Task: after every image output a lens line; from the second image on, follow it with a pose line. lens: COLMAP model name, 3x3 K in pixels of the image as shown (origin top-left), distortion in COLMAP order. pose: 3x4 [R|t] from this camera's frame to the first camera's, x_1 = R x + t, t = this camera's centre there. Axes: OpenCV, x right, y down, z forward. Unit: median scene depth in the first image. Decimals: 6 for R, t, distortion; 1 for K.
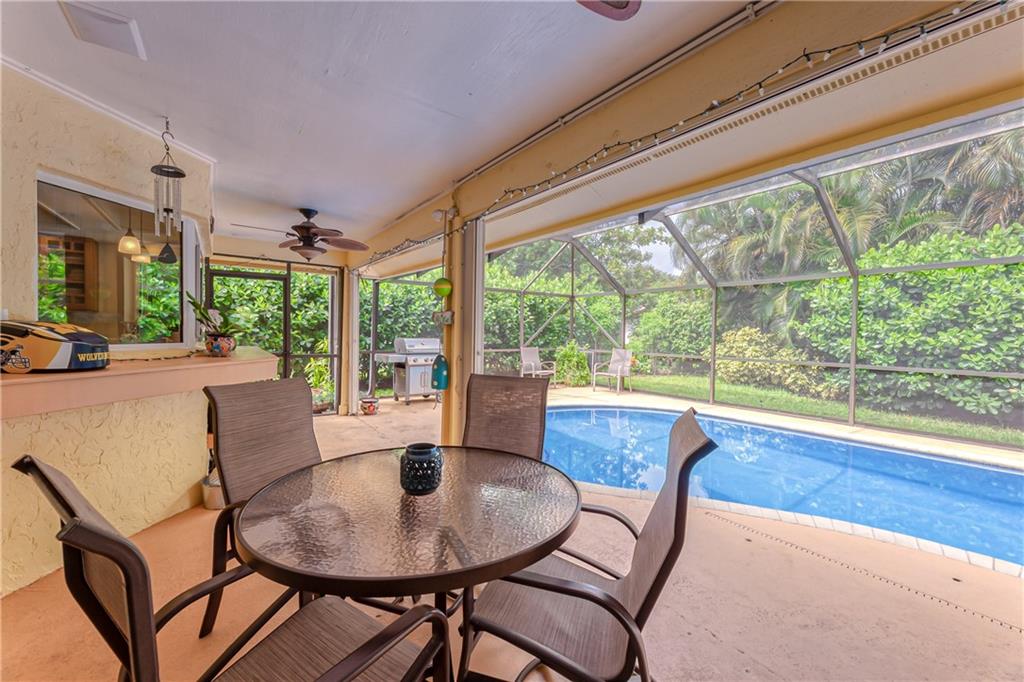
lens RADIAL K [[412.8, 0, 510.7], [0, 412.8, 339.7], [0, 0, 1]] dist [0.001881, 0.000230]
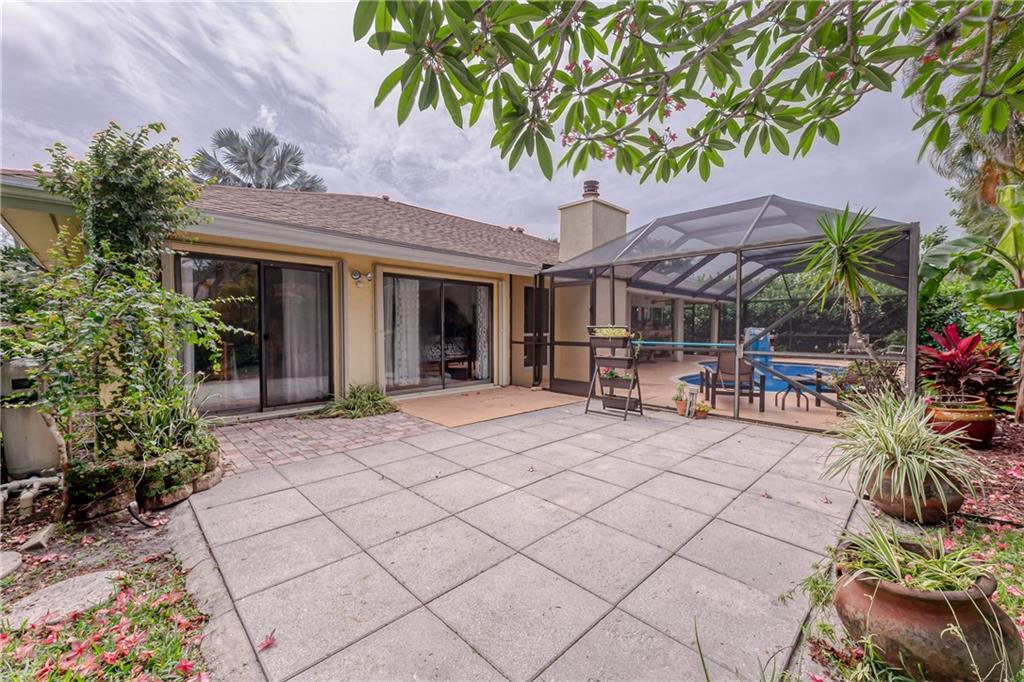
lens RADIAL K [[400.7, 0, 515.6], [0, 400.7, 341.9], [0, 0, 1]] dist [0.000206, 0.000027]
pose [[0.181882, 0.016139, -0.983188, 1.252456], [-0.018166, 0.999750, 0.013050, 0.051039], [0.983153, 0.015487, 0.182130, -0.477408]]
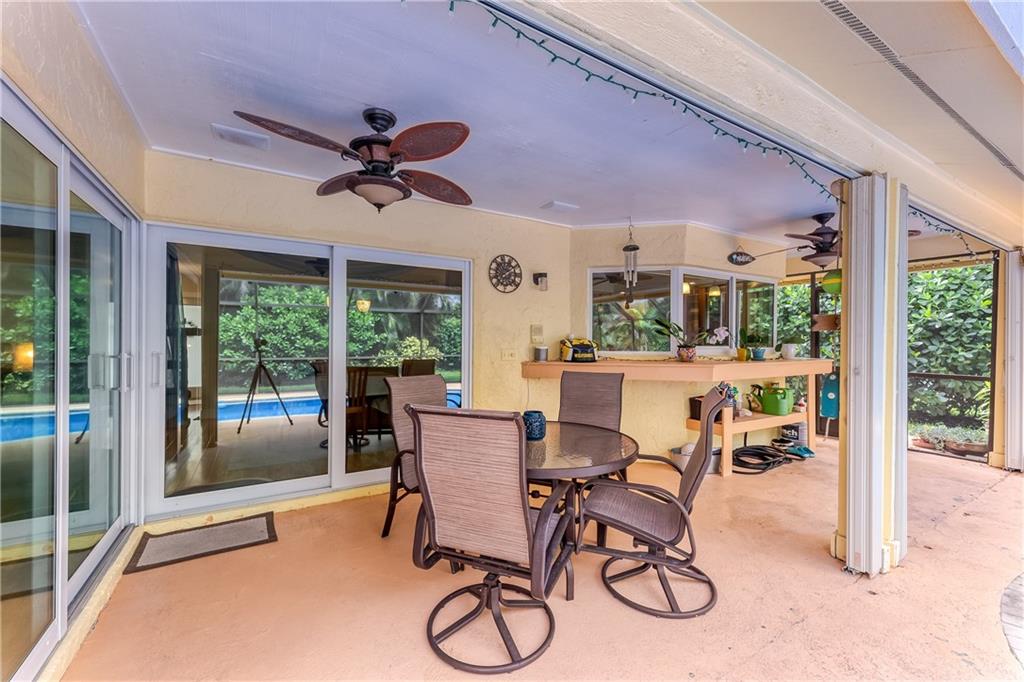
lens RADIAL K [[415.9, 0, 509.4], [0, 415.9, 342.3], [0, 0, 1]] dist [0.001901, 0.000269]
pose [[-0.069543, -0.013415, -0.997489, 0.219031], [-0.020720, 0.999713, -0.012000, 0.001419], [0.997364, 0.019833, -0.069801, 0.157252]]
